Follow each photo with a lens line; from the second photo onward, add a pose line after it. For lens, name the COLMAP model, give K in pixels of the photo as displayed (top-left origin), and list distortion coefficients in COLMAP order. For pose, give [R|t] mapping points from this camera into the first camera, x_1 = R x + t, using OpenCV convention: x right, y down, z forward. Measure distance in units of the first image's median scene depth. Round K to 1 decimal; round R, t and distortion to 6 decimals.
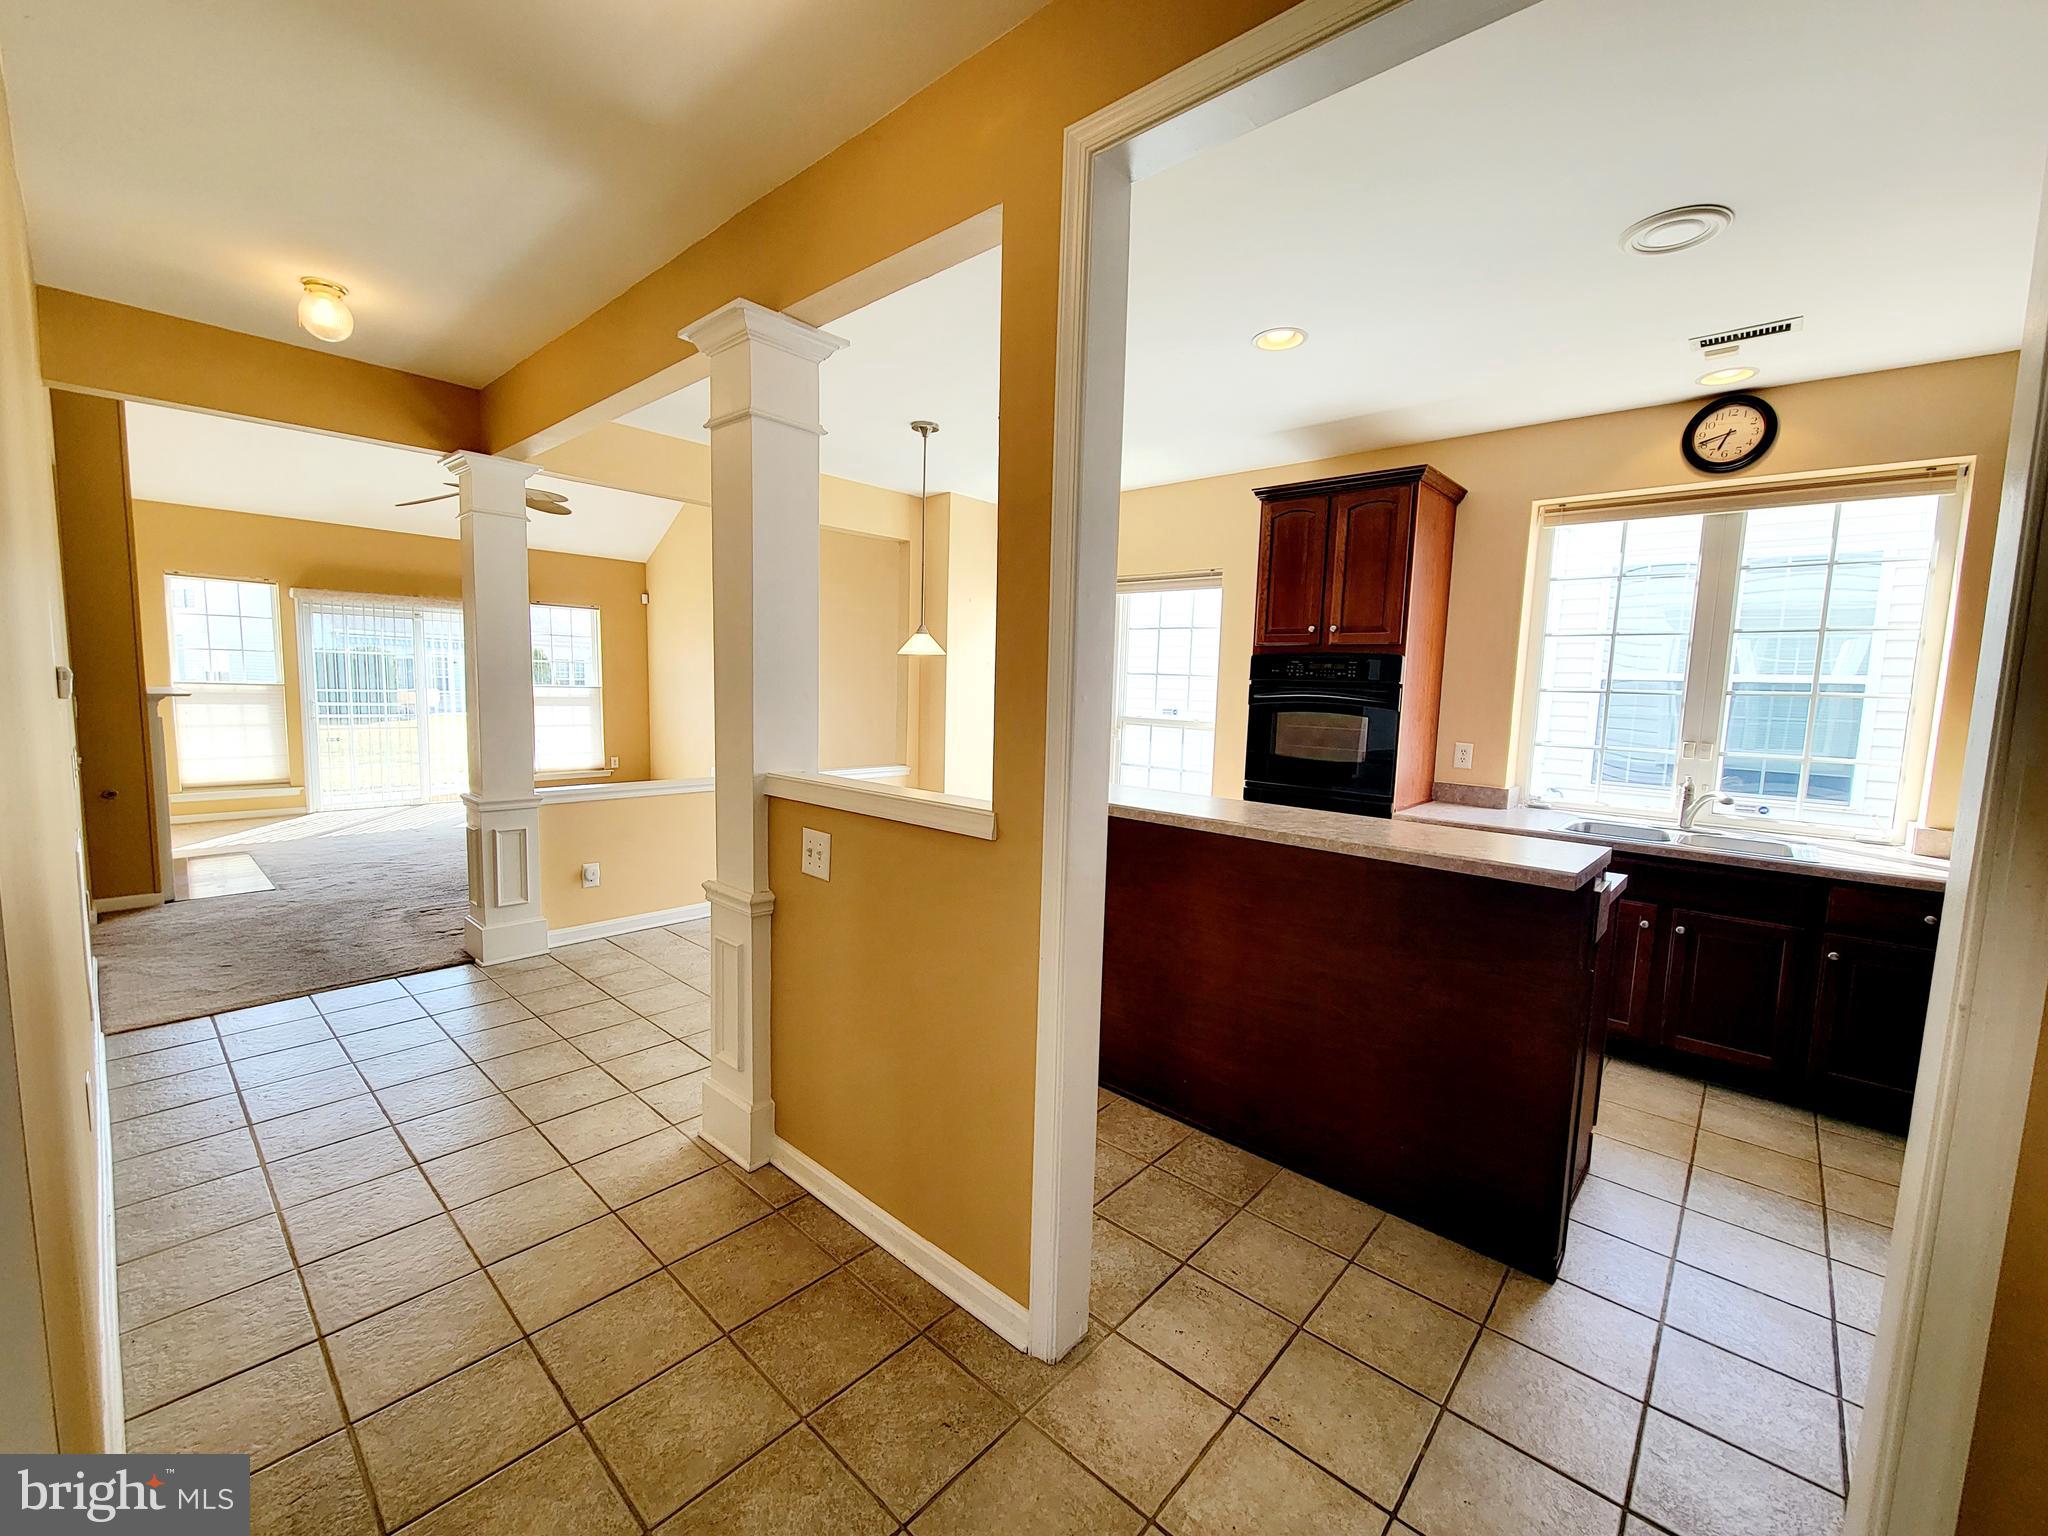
lens RADIAL K [[839.4, 0, 1022.3], [0, 839.4, 769.9], [0, 0, 1]] dist [0.004053, -0.001822]
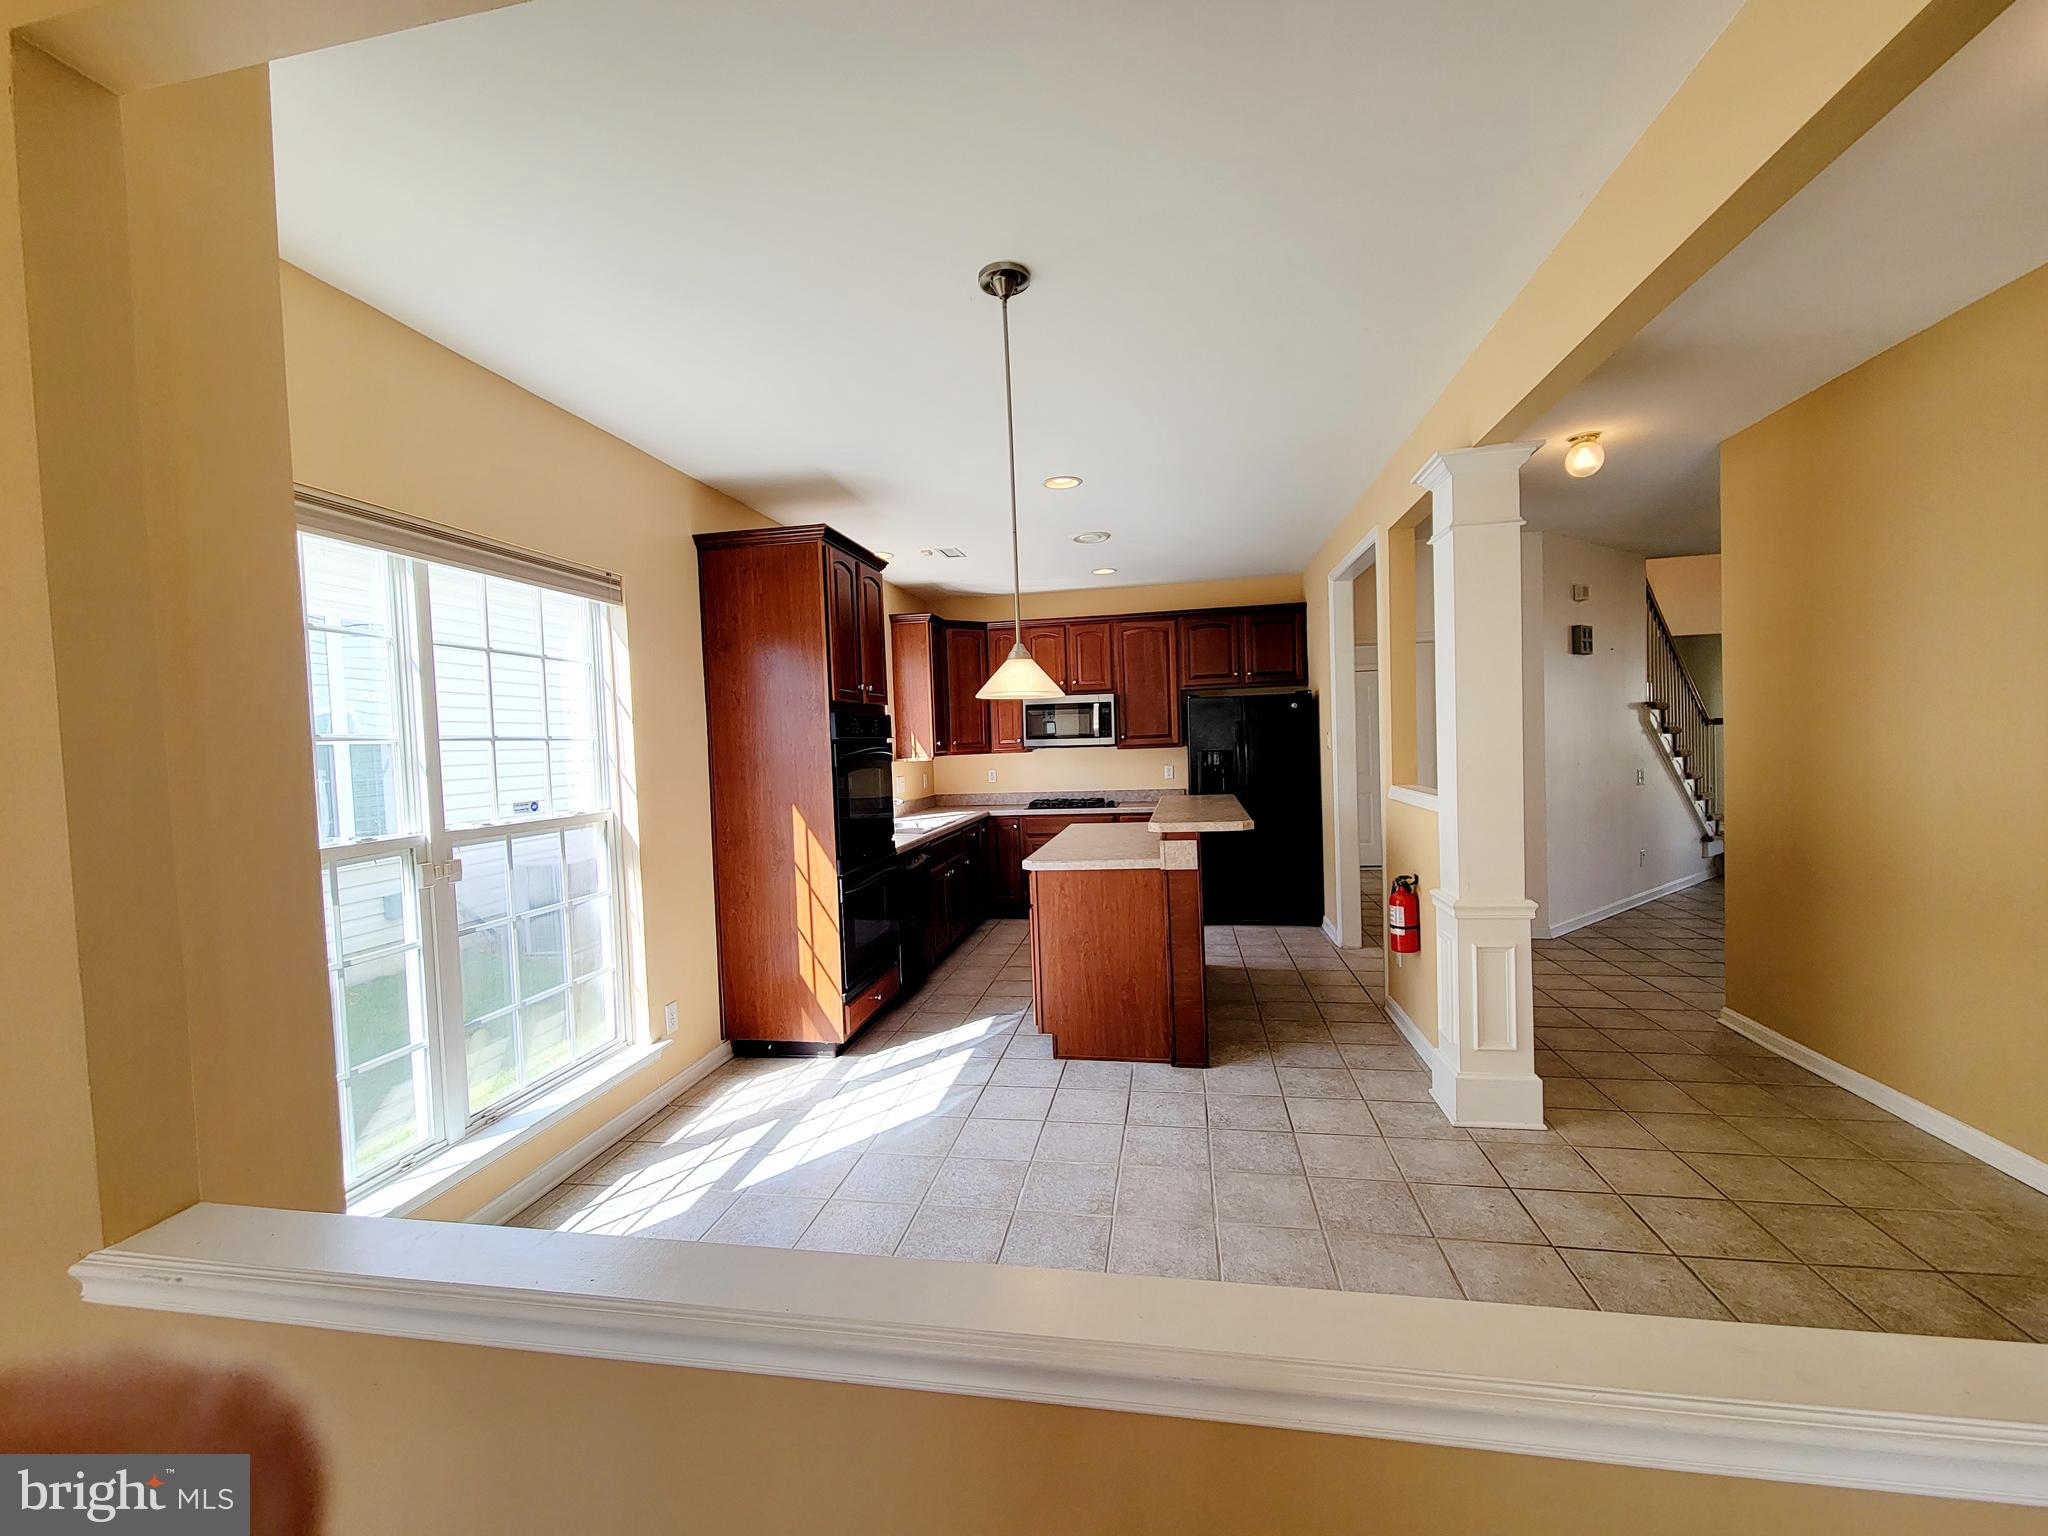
lens RADIAL K [[839.4, 0, 1019.5], [0, 839.4, 770.4], [0, 0, 1]] dist [0.004053, -0.001822]
pose [[-0.529098, -0.045715, 0.847328, -0.489235], [0.104019, 0.987523, 0.118232, -0.134050], [-0.842161, 0.150694, -0.517741, 1.091942]]
